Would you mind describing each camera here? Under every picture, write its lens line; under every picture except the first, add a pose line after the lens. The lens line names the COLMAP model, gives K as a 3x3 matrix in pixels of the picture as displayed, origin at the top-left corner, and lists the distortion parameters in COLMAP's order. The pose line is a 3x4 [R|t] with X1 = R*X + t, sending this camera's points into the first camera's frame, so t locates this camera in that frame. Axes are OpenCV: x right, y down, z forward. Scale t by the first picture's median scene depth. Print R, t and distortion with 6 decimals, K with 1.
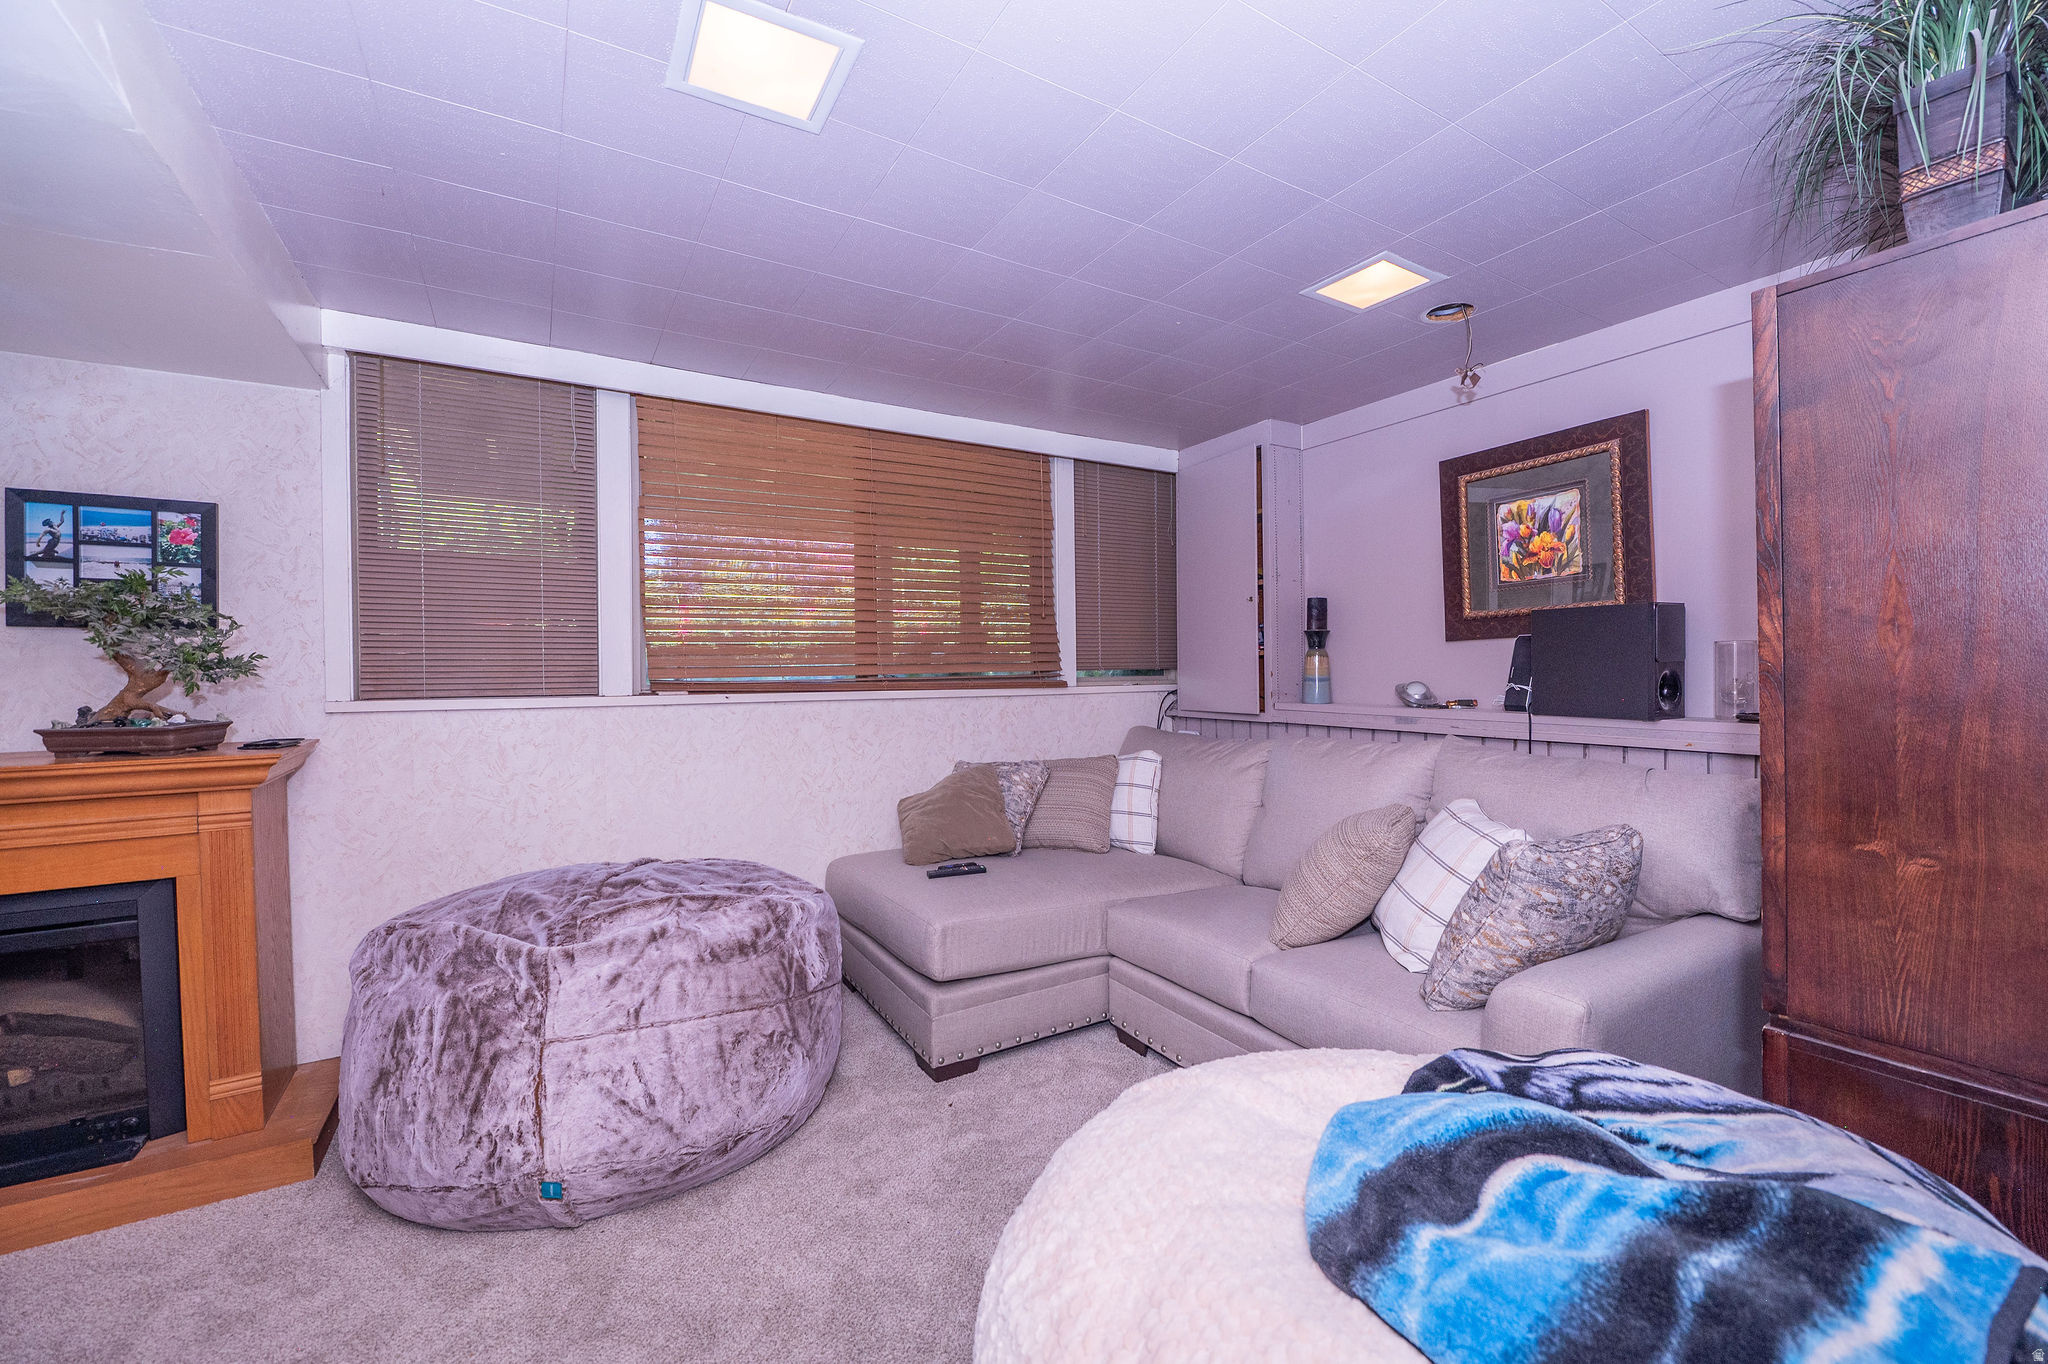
lens RADIAL K [[825.9, 0, 1021.4], [0, 825.9, 679.8], [0, 0, 1]] dist [-0.004862, -0.001176]
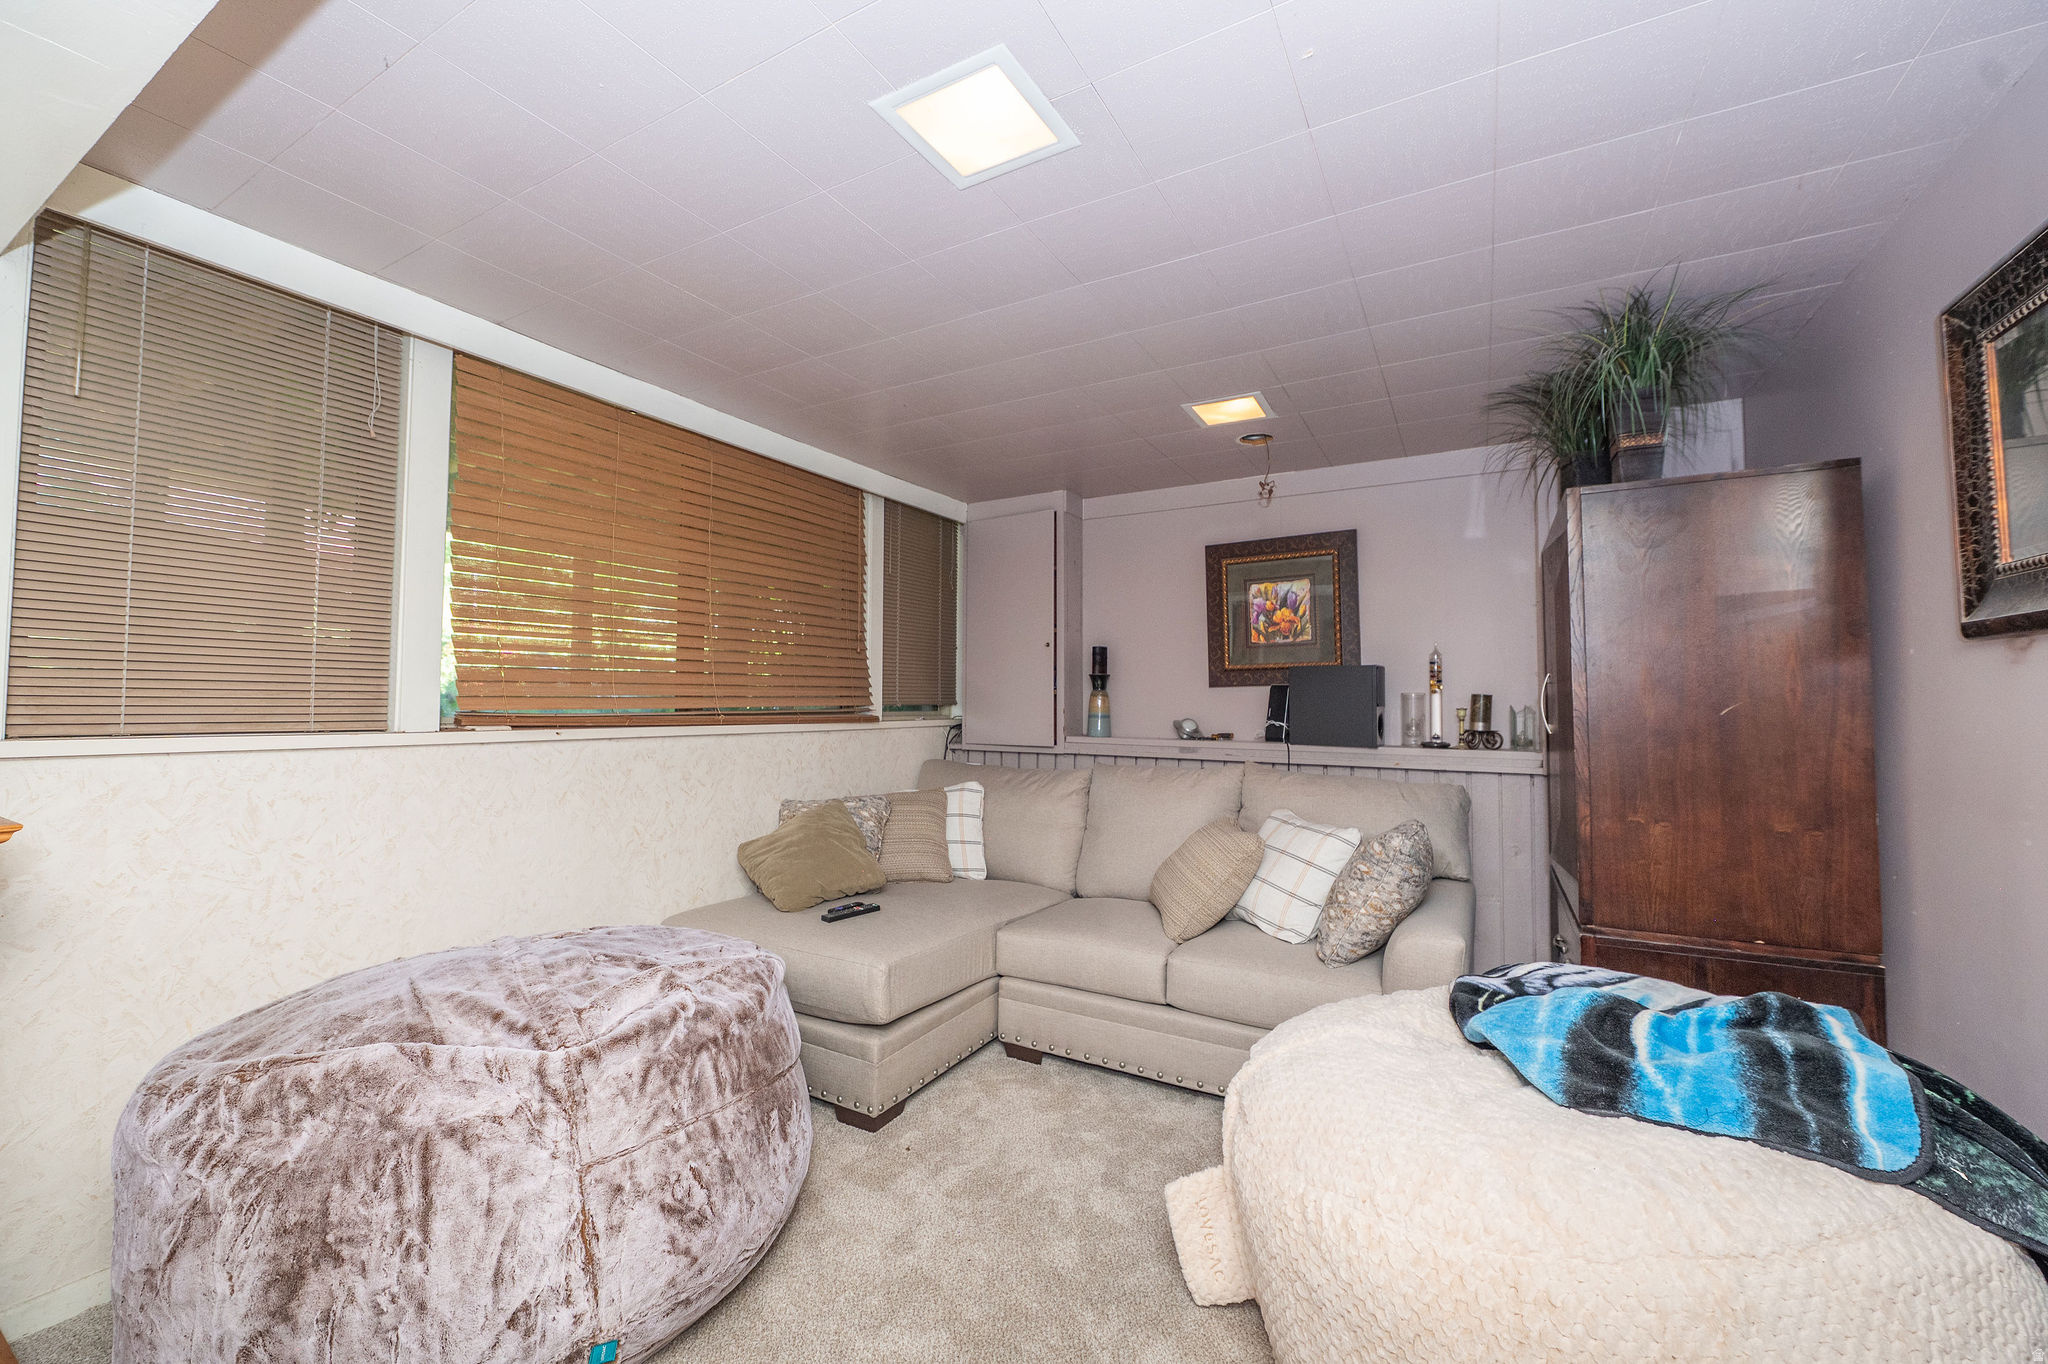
lens RADIAL K [[825.9, 0, 1017.3], [0, 825.9, 676.0], [0, 0, 1]] dist [-0.004862, -0.001176]
pose [[0.866482, 0.031652, 0.498204, -0.408515], [-0.009545, 0.998856, -0.046859, -0.001566], [-0.499117, 0.035847, 0.865793, 0.054792]]
